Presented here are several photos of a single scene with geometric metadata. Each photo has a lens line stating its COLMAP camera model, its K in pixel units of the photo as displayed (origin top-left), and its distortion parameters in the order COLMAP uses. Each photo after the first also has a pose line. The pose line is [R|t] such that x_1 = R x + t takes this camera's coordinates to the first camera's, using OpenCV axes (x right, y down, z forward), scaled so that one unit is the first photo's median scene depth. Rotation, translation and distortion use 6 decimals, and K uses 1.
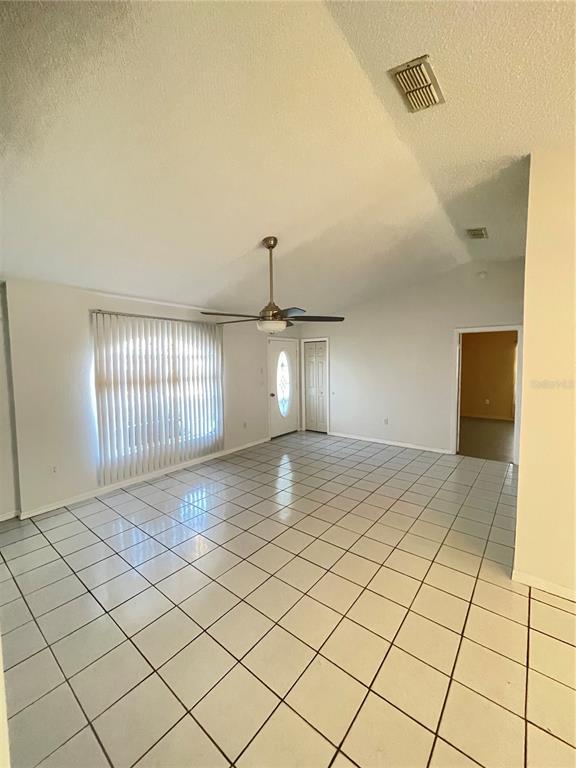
lens RADIAL K [[308.9, 0, 286.1], [0, 308.9, 382.9], [0, 0, 1]] dist [-0.003587, 0.000246]
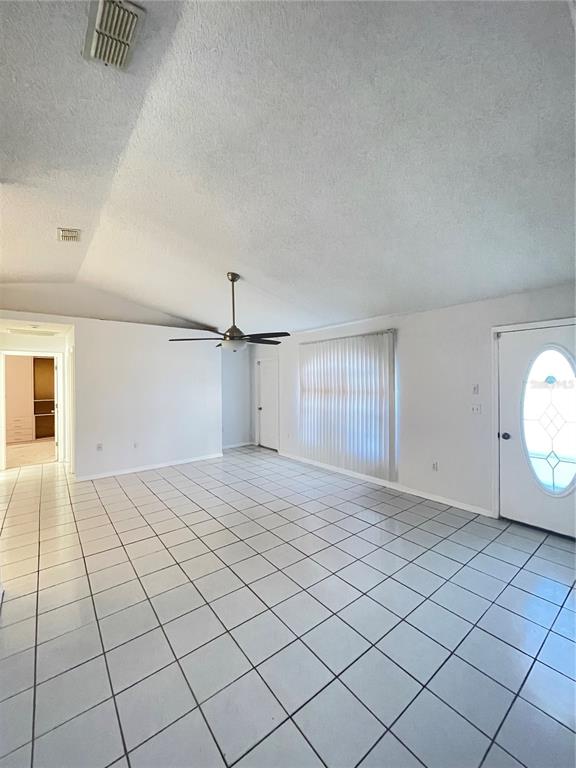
lens RADIAL K [[308.9, 0, 285.9], [0, 308.9, 386.0], [0, 0, 1]] dist [-0.003587, 0.000246]
pose [[-0.194140, 0.043237, -0.980021, 0.798340], [-0.061207, 0.996548, 0.056091, -0.084017], [0.979063, 0.070873, -0.190823, 1.045169]]
